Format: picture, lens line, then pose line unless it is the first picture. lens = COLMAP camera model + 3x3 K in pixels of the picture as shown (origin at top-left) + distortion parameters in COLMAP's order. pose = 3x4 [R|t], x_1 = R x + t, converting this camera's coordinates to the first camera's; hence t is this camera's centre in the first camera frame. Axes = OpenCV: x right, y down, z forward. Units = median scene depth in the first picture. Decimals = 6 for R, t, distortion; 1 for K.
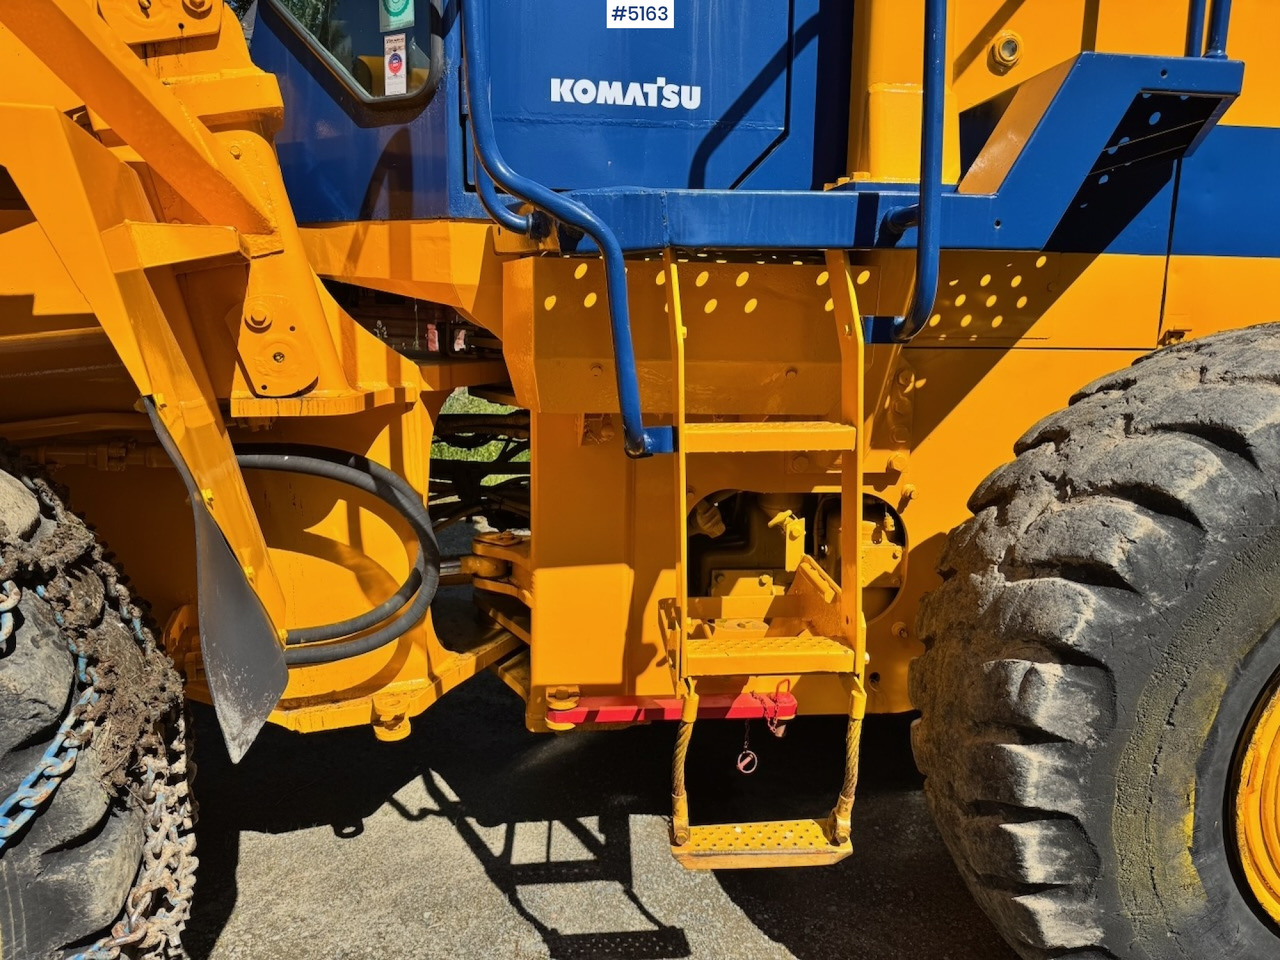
lens RADIAL K [[903.1, 0, 650.7], [0, 903.1, 480.1], [0, 0, 1]] dist [0.051102, -0.059202]
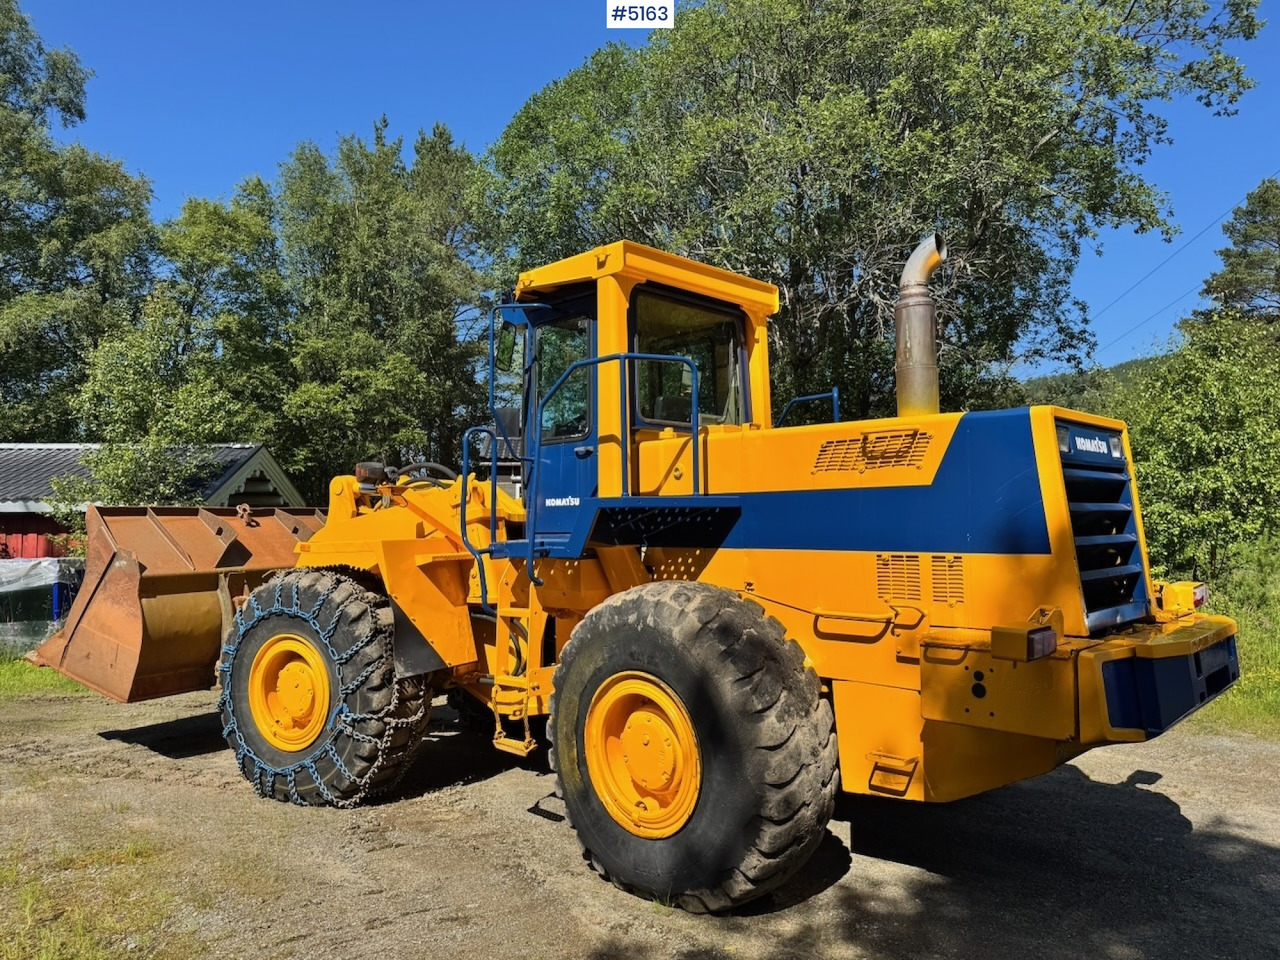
lens RADIAL K [[903.1, 0, 644.3], [0, 903.1, 476.7], [0, 0, 1]] dist [0.051102, -0.059202]
pose [[0.629553, -0.067642, -0.774008, 2.696822], [-0.120595, 0.975623, -0.183349, 0.018162], [0.767542, 0.208770, 0.606049, -0.699267]]
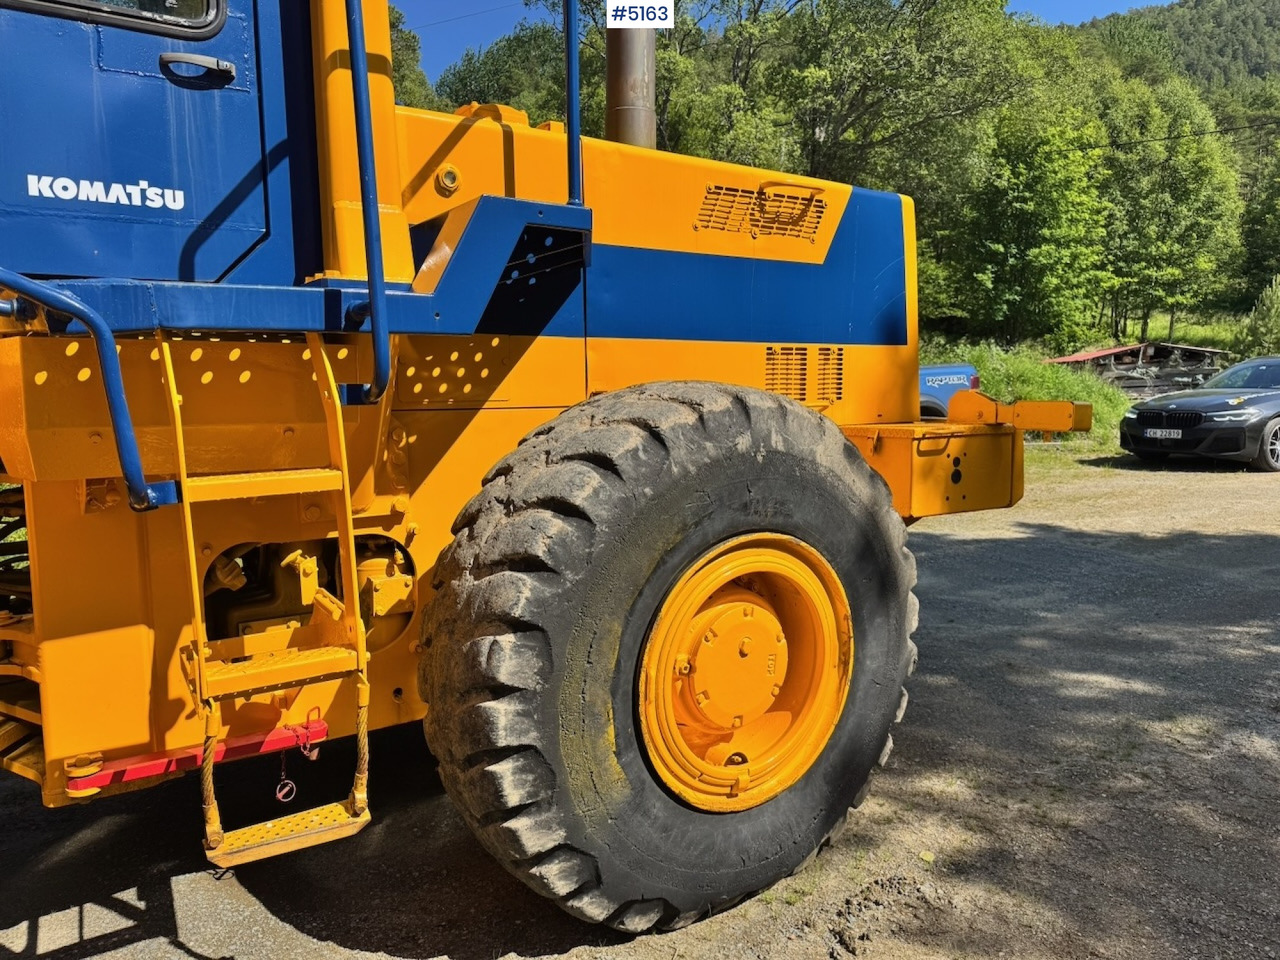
lens RADIAL K [[903.1, 0, 640.2], [0, 903.1, 479.5], [0, 0, 1]] dist [0.051102, -0.059202]
pose [[0.889149, -0.073174, 0.451730, 0.022583], [0.108780, 0.992635, -0.053320, 0.057178], [-0.444502, 0.096548, 0.890560, -0.267027]]
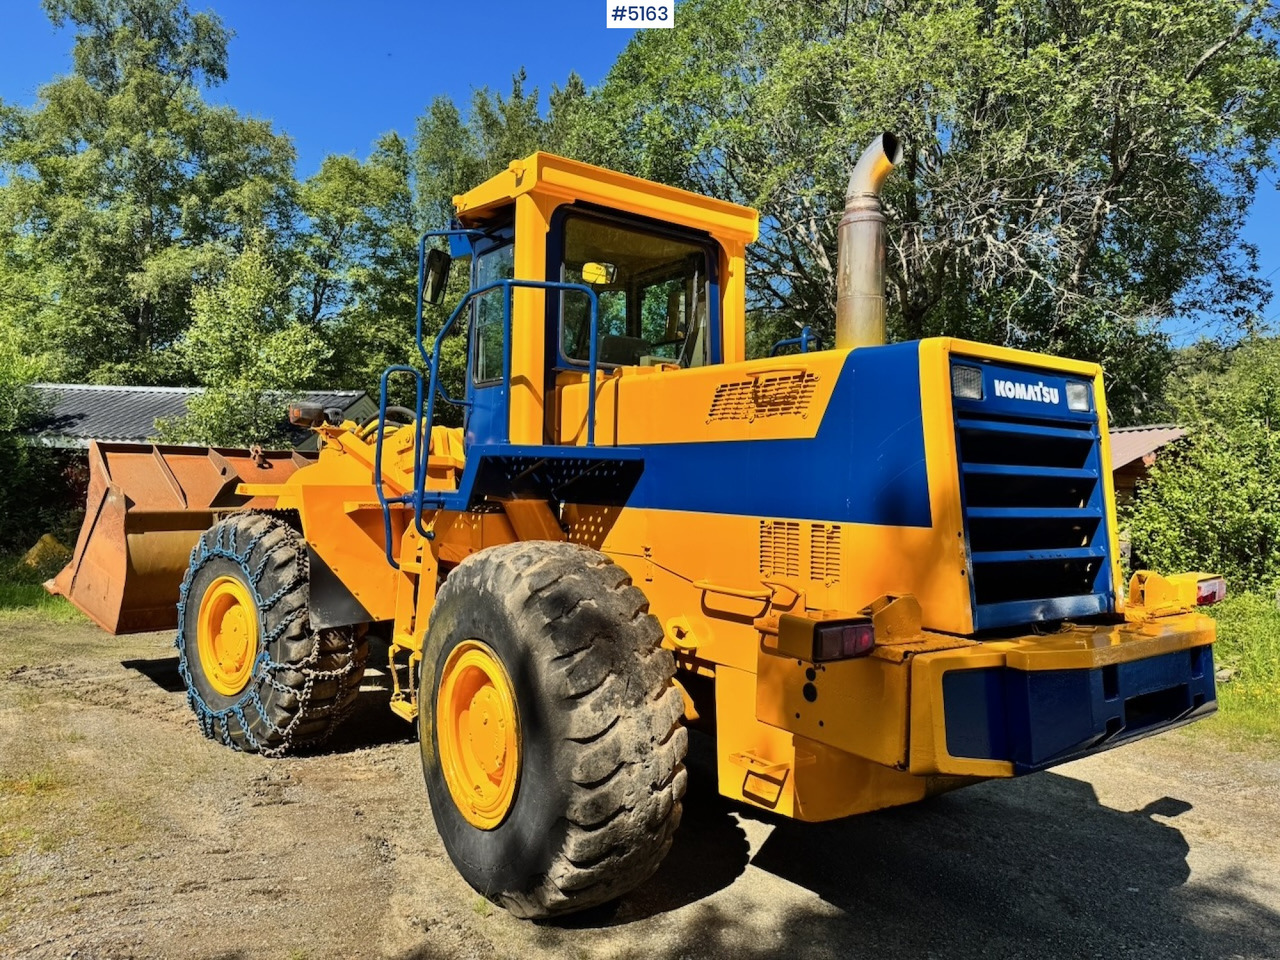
lens RADIAL K [[903.1, 0, 643.8], [0, 903.1, 477.9], [0, 0, 1]] dist [0.051102, -0.059202]
pose [[0.484496, -0.012135, -0.874709, 2.838063], [-0.178224, 0.977563, -0.112279, -0.119935], [0.856446, 0.210293, 0.471462, 0.111619]]
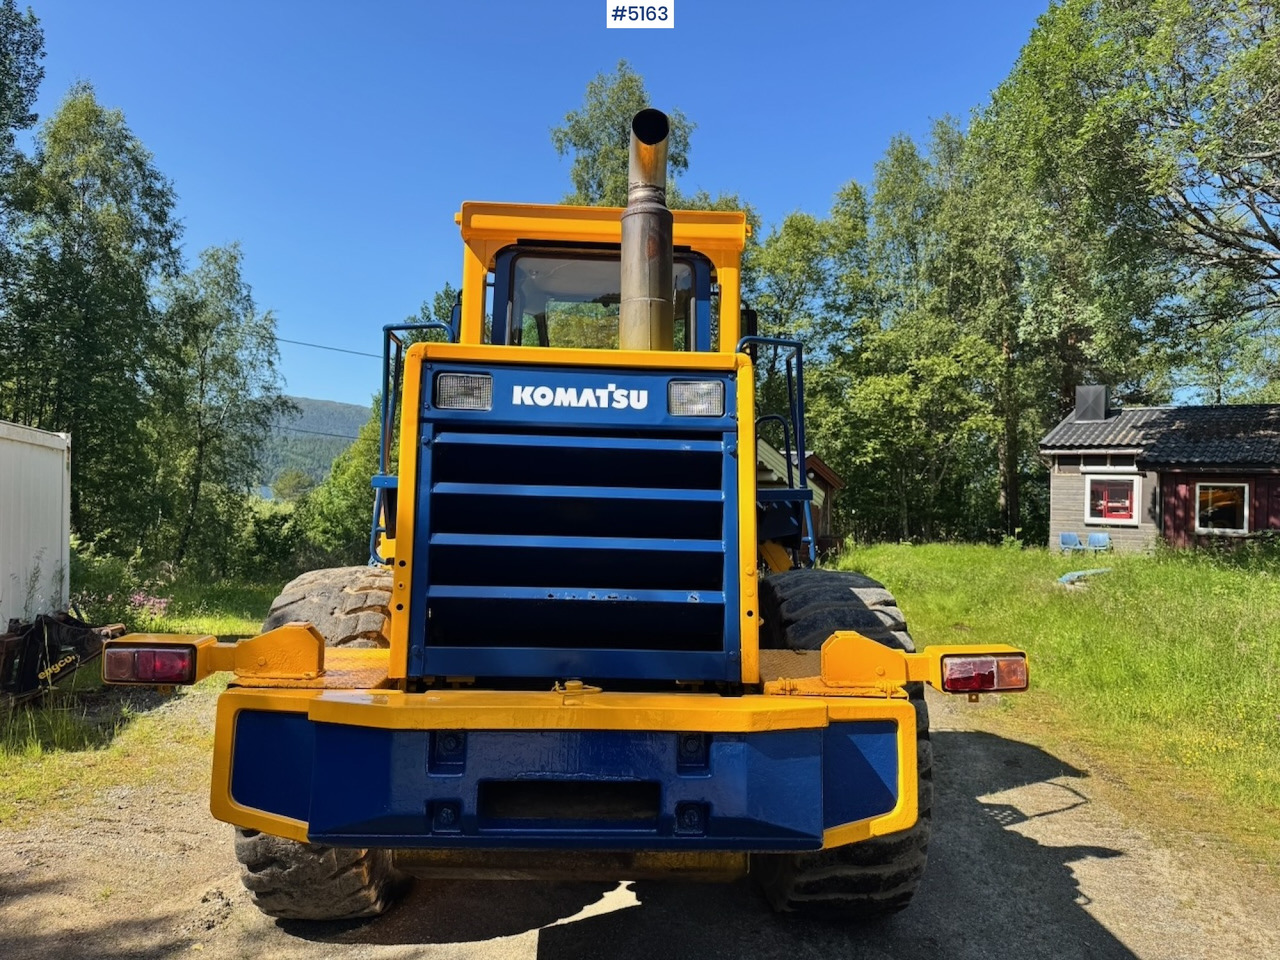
lens RADIAL K [[903.1, 0, 643.6], [0, 903.1, 481.2], [0, 0, 1]] dist [0.051102, -0.059202]
pose [[-0.097160, -0.054942, -0.993751, 3.076862], [-0.216619, 0.975706, -0.032765, -0.474044], [0.971409, 0.212082, -0.106701, 1.902858]]
